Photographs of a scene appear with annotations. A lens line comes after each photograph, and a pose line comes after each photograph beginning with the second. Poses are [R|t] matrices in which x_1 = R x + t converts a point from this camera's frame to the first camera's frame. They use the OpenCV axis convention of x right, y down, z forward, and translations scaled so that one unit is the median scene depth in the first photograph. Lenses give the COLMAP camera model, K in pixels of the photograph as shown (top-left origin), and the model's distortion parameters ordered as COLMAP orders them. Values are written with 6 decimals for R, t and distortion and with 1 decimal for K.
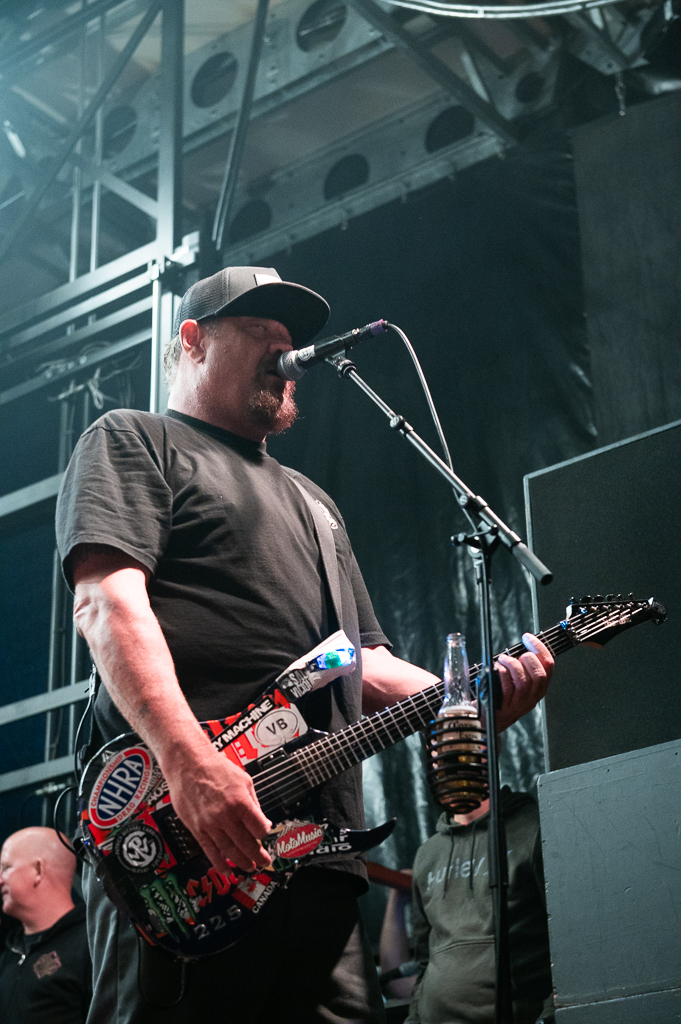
lens RADIAL K [[1918.3, 0, 339.9], [0, 1918.3, 510.9], [0, 0, 1]] dist [-0.017090, 0.000000]
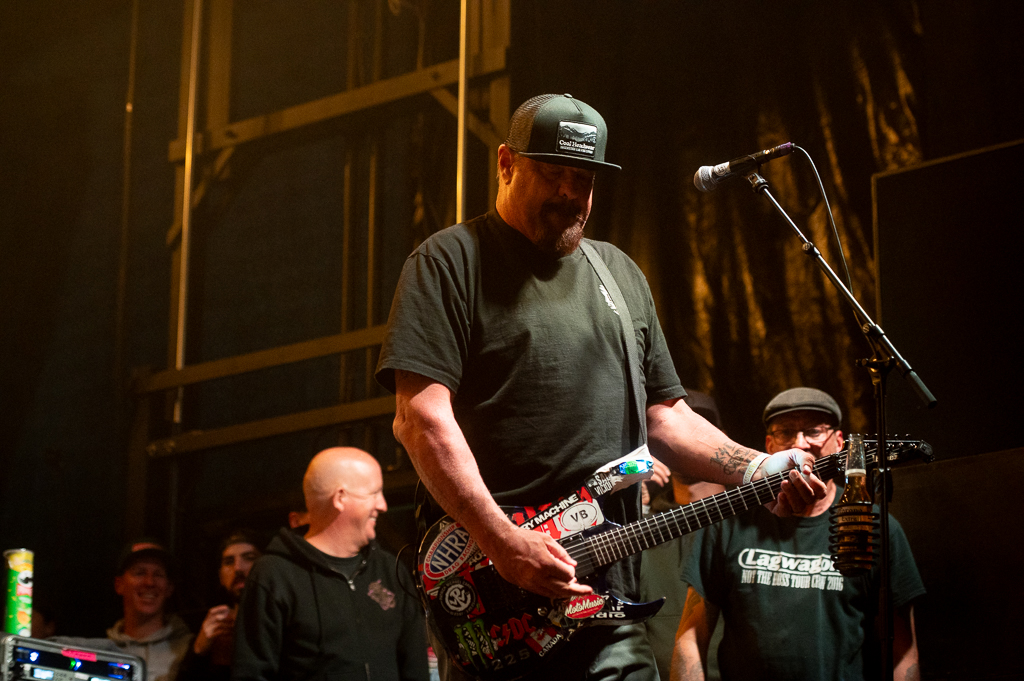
lens RADIAL K [[2725.9, 0, 512.1], [0, 2725.9, 340.9], [0, 0, 1]] dist [0.431623, 0.000000]
pose [[0.977678, 0.089008, -0.190326, 0.264249], [-0.079202, 0.995138, 0.058537, -0.108141], [0.194611, -0.042156, 0.979974, -0.798393]]
